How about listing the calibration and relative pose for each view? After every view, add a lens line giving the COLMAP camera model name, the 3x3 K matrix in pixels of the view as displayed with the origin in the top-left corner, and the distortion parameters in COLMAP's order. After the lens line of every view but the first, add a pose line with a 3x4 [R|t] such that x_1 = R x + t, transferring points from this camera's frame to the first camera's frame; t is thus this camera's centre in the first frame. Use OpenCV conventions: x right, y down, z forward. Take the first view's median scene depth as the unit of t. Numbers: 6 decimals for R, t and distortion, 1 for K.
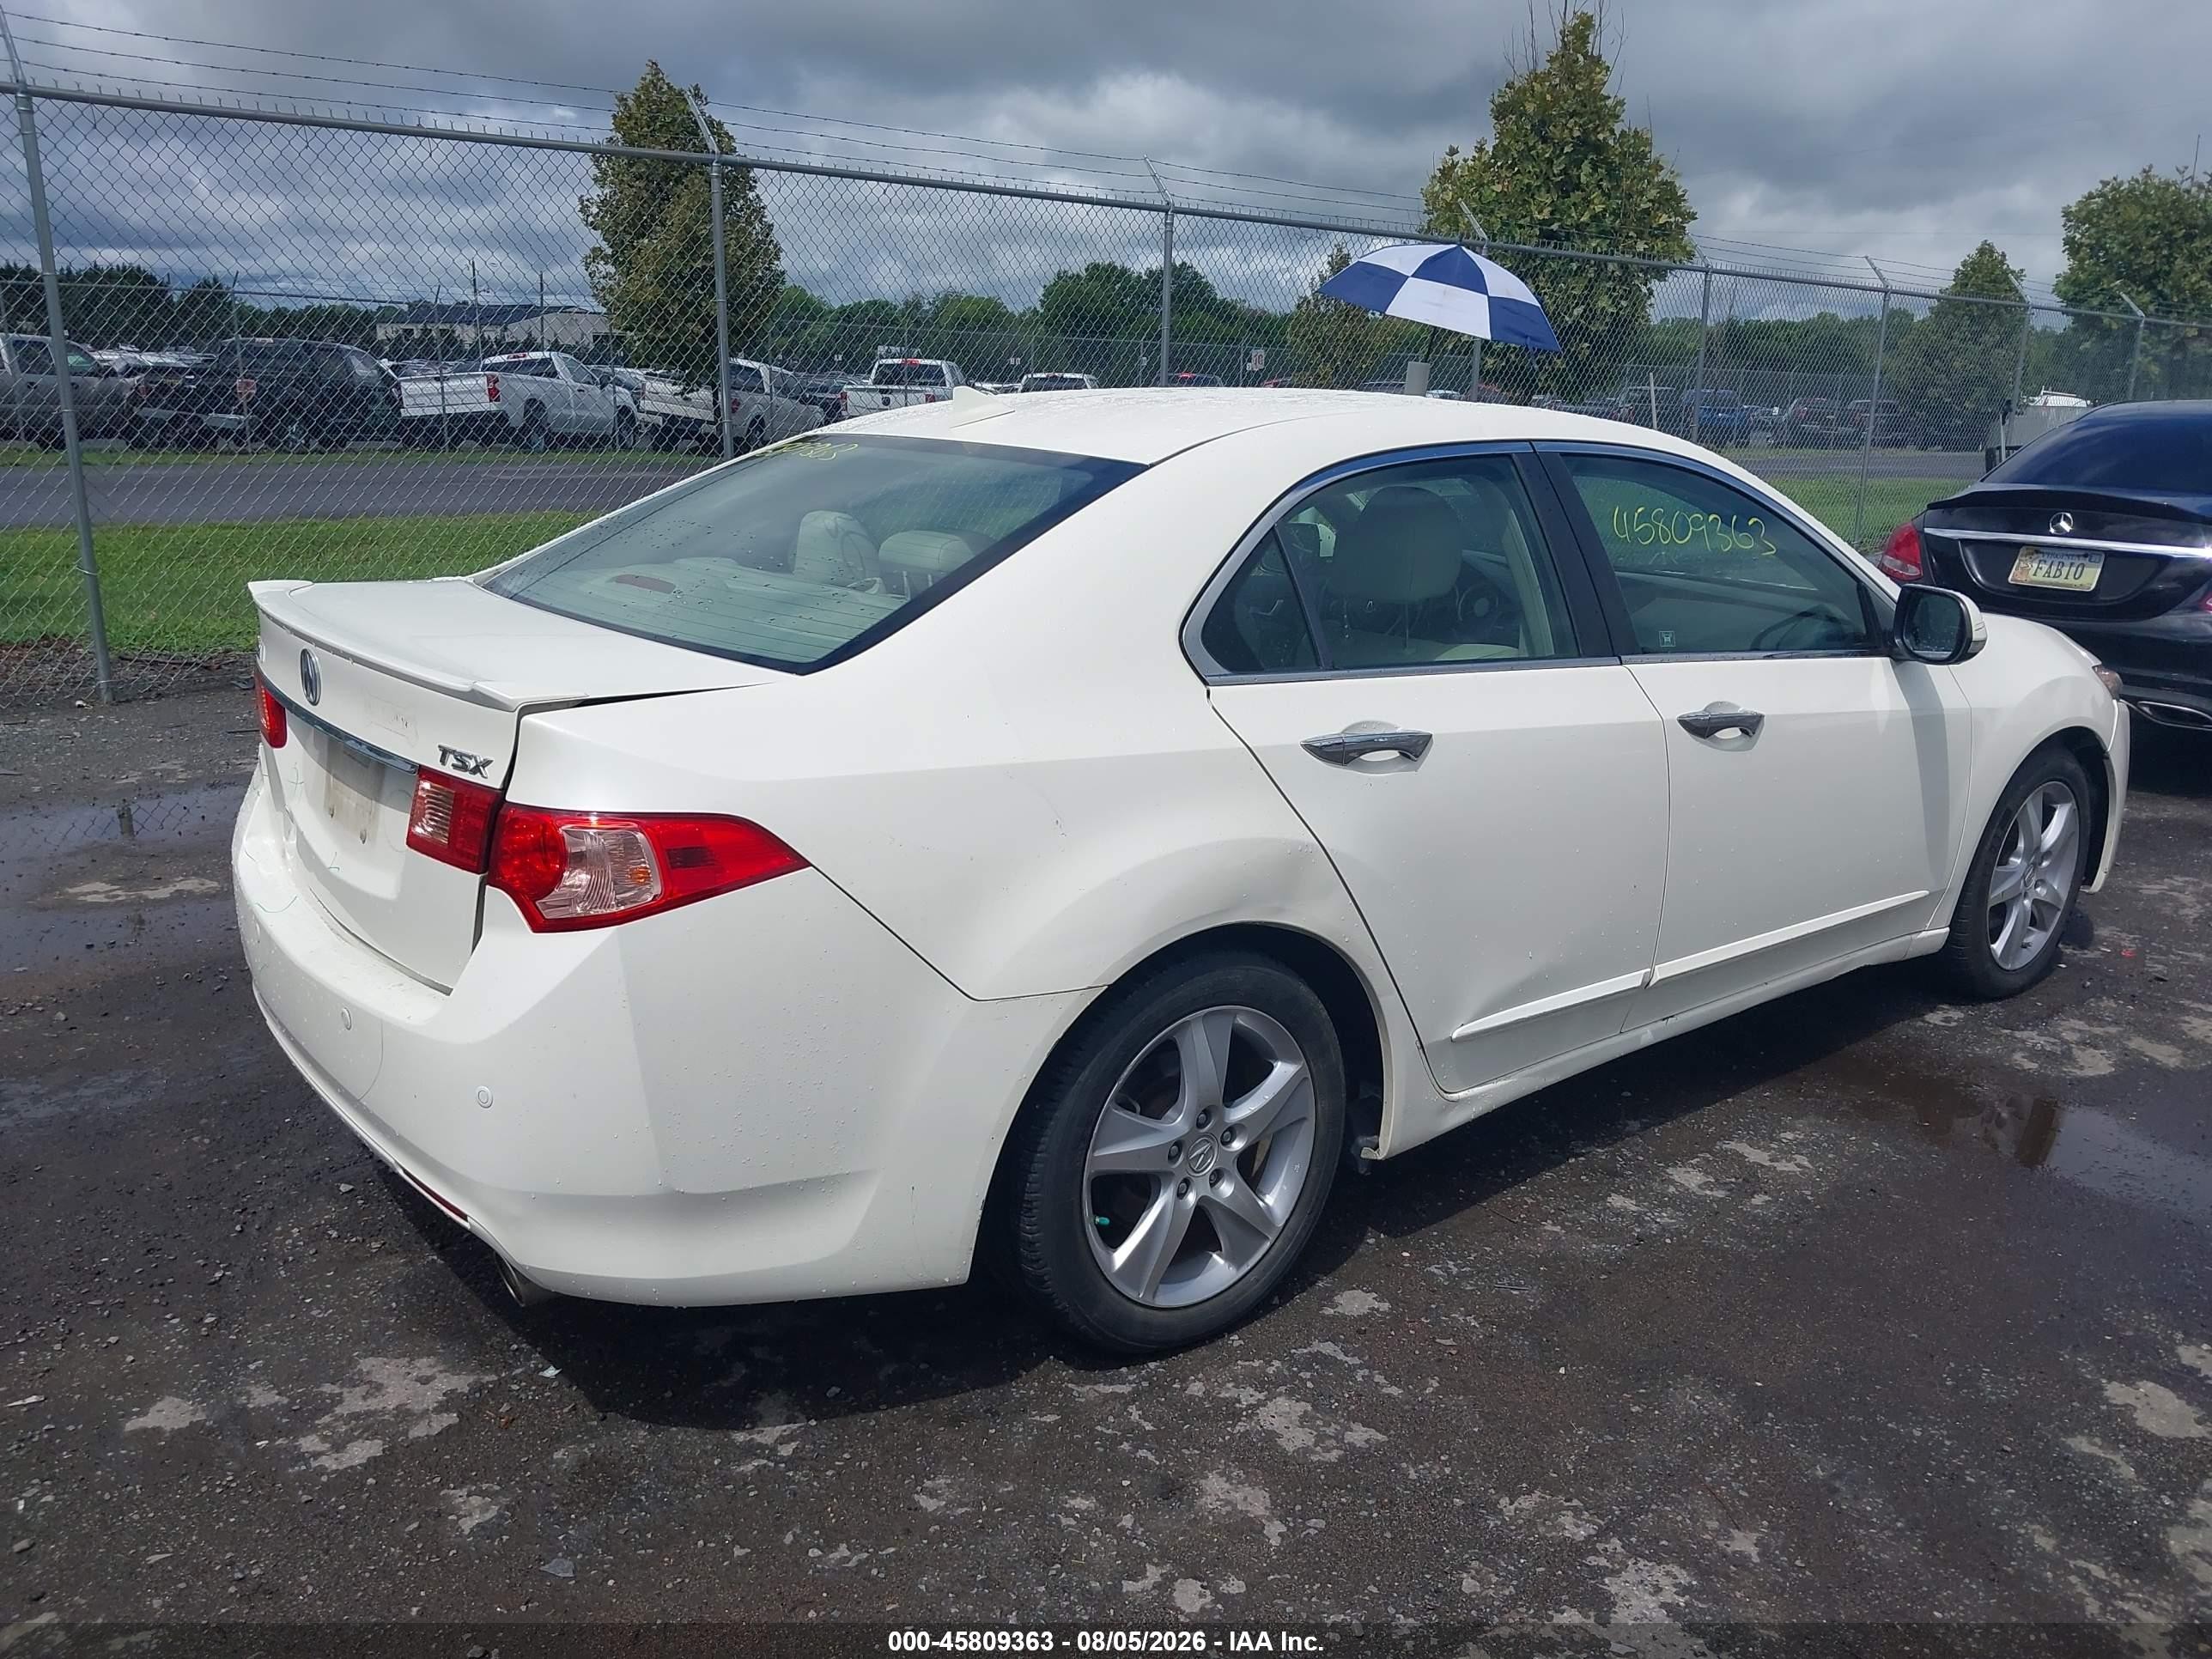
lens RADIAL K [[1794.7, 0, 1087.3], [0, 1794.7, 834.2], [0, 0, 1]] dist [0.033357, -0.012881]
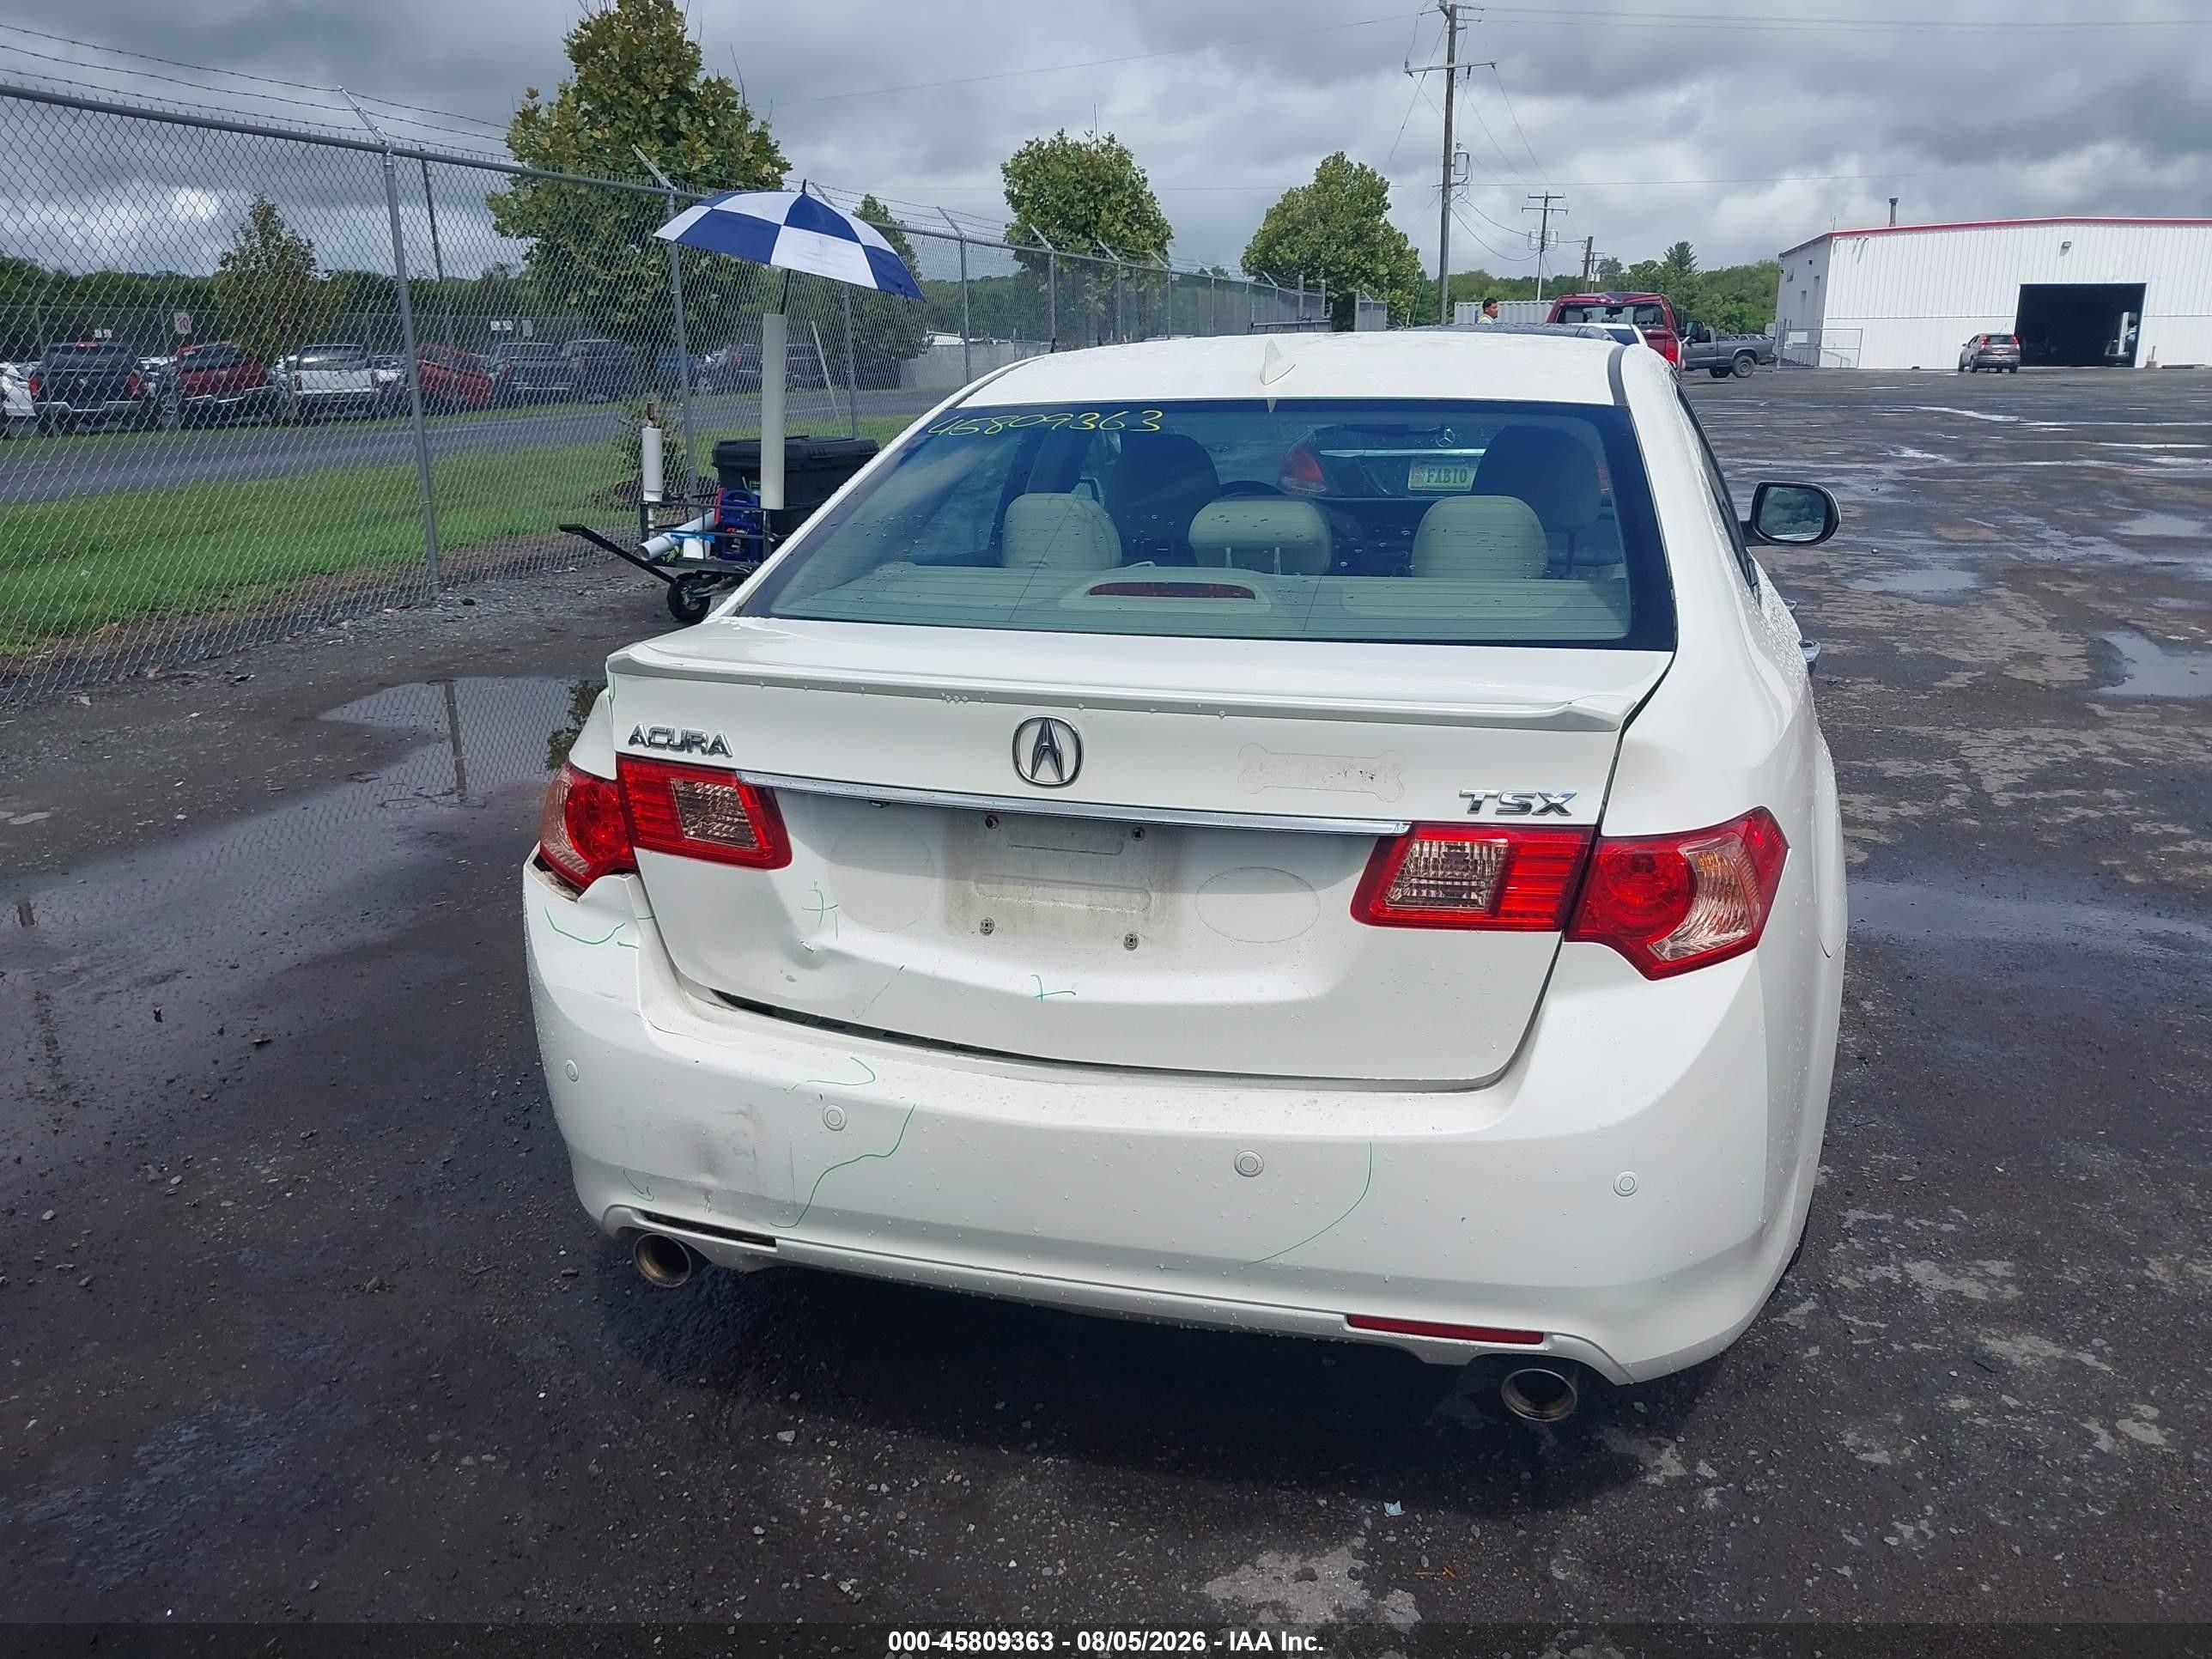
lens RADIAL K [[1794.7, 0, 1101.4], [0, 1794.7, 829.0], [0, 0, 1]] dist [0.033357, -0.012881]
pose [[0.814161, -0.195105, 0.546879, -0.270486], [0.183538, 0.980039, 0.076399, -0.036068], [-0.550869, 0.038172, 0.833718, 0.116374]]
